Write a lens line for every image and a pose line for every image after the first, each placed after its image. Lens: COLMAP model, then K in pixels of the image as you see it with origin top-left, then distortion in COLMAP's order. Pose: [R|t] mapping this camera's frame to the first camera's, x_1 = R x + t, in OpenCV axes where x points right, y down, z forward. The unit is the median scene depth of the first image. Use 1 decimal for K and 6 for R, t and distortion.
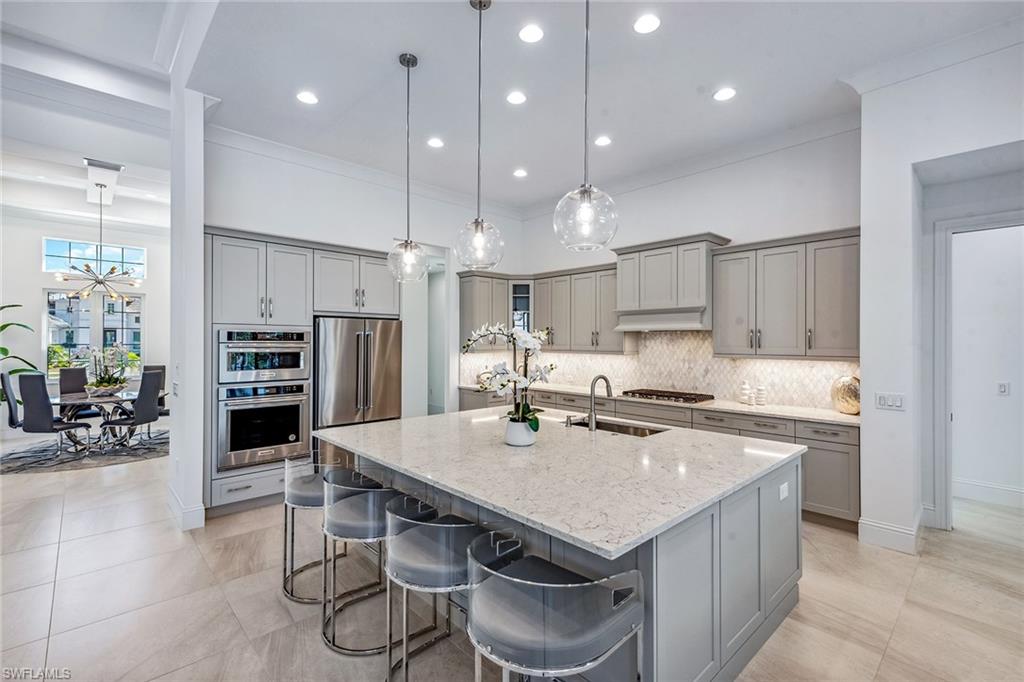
lens RADIAL K [[448.7, 0, 514.6], [0, 448.7, 342.8], [0, 0, 1]] dist [0.018227, -0.000646]
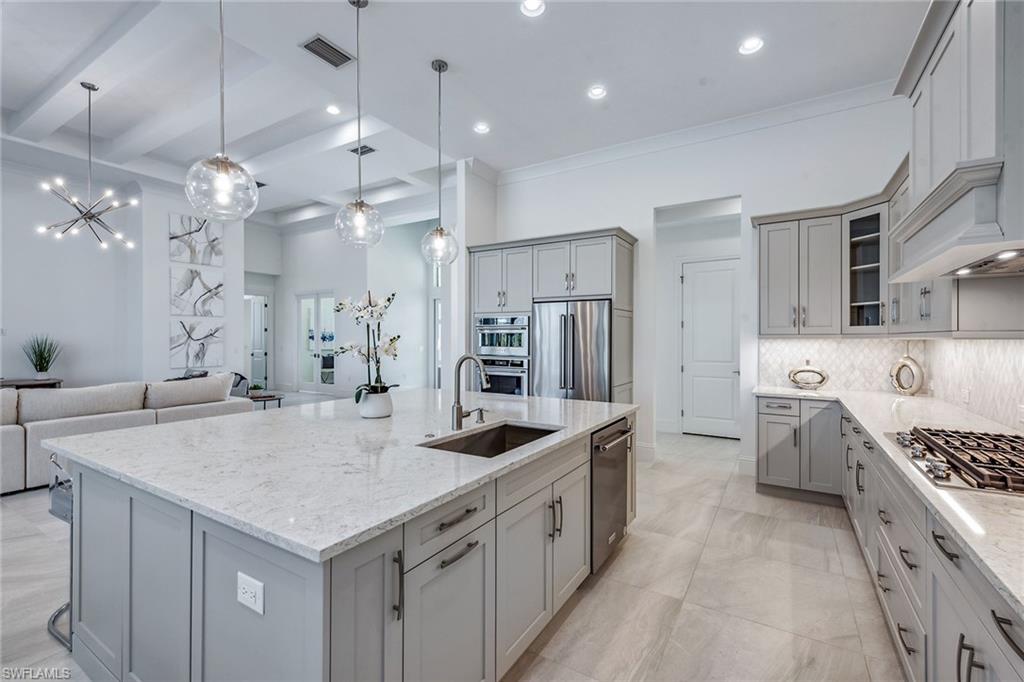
lens RADIAL K [[438.7, 0, 520.6], [0, 438.7, 337.1], [0, 0, 1]] dist [0.004223, 0.000170]
pose [[0.273005, -0.003612, -0.962006, 0.585746], [-0.004291, 0.999978, -0.004973, 0.032960], [0.962003, 0.005486, 0.272983, 0.609251]]
